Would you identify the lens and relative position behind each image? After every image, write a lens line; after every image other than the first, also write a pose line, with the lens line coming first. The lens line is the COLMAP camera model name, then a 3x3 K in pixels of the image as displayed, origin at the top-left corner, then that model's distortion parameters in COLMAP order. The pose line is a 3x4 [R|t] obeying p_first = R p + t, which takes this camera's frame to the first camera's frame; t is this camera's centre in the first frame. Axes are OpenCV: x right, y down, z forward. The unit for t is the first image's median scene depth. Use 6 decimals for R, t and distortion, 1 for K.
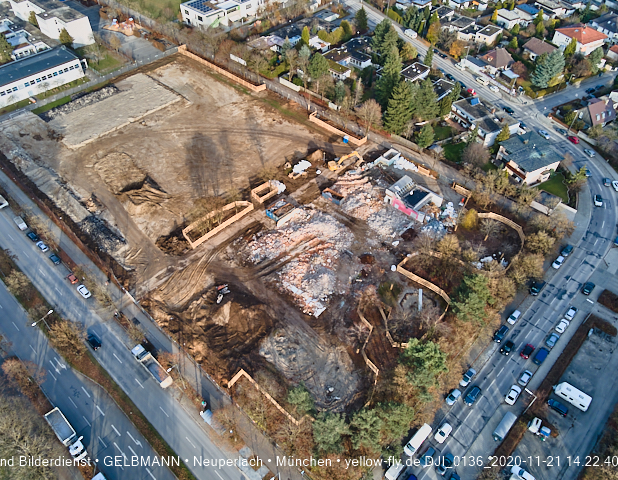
lens RADIAL K [[478.0, 0, 298.9], [0, 478.0, 239.3], [0, 0, 1]] dist [0.059669, -0.062744]
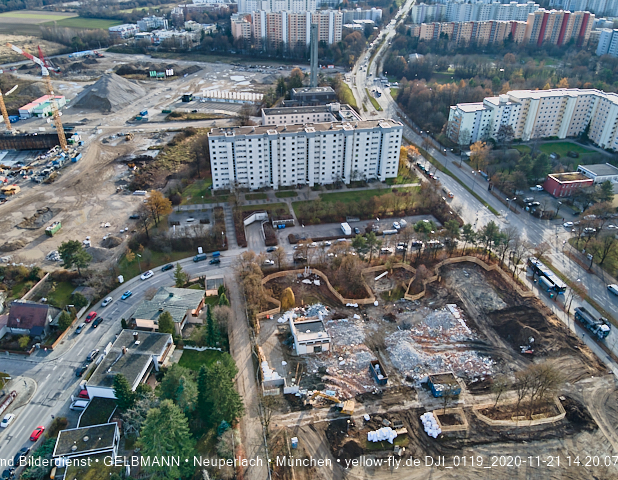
lens RADIAL K [[478.0, 0, 298.9], [0, 478.0, 239.3], [0, 0, 1]] dist [0.059669, -0.062744]
pose [[-0.814514, -0.298758, 0.497304, -0.171616], [0.418289, 0.291552, 0.860251, -0.955348], [-0.401997, 0.908703, -0.112506, 0.903119]]
